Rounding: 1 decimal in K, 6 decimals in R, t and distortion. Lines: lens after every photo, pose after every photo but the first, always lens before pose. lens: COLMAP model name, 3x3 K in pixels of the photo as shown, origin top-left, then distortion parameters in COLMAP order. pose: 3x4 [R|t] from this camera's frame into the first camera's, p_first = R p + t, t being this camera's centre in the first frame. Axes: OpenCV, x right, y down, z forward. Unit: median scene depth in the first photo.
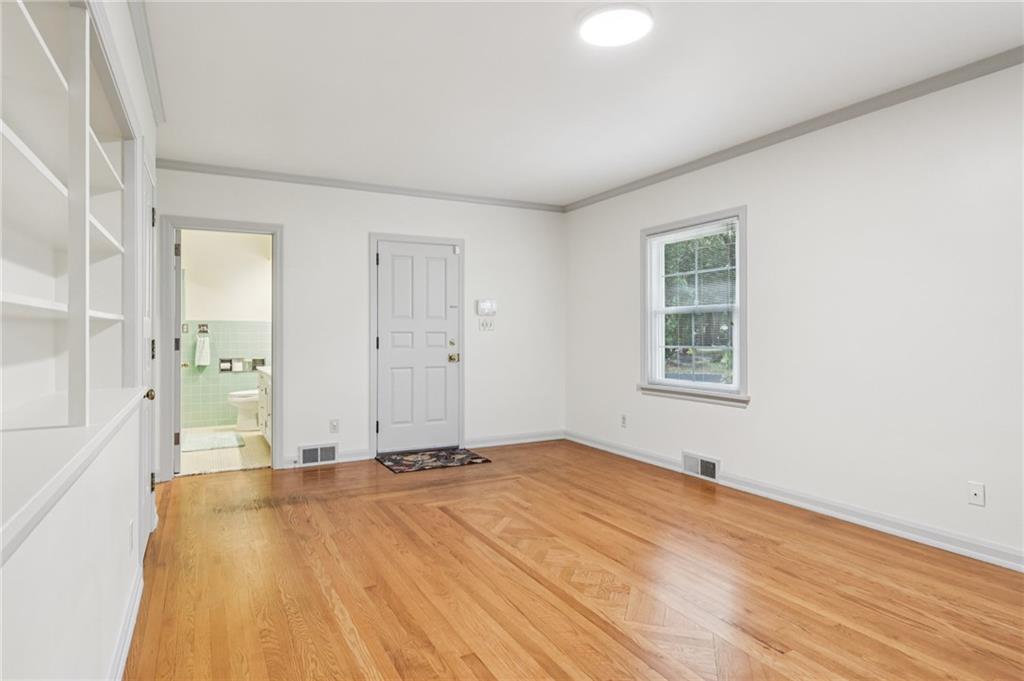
lens RADIAL K [[570.3, 0, 512.0], [0, 570.3, 340.5], [0, 0, 1]] dist [0.001136, 0.000119]
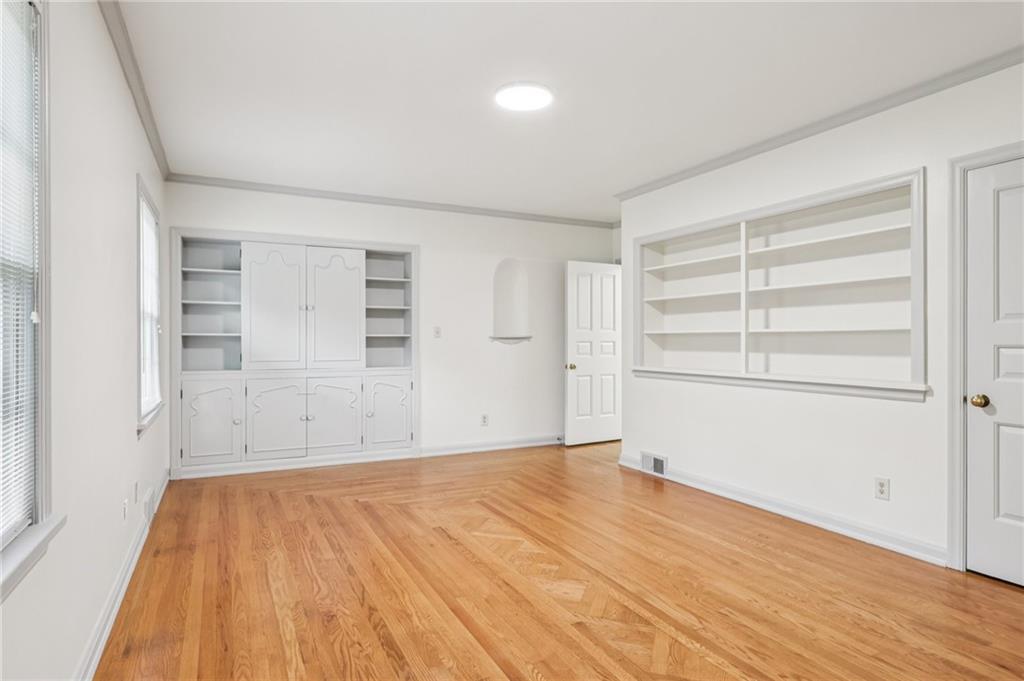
lens RADIAL K [[570.3, 0, 512.0], [0, 570.3, 340.5], [0, 0, 1]] dist [0.001136, 0.000119]
pose [[-0.999557, 0.001253, 0.029751, 0.144432], [0.001782, 0.999841, 0.017764, -0.029822], [-0.029724, 0.017810, -0.999399, 1.884912]]
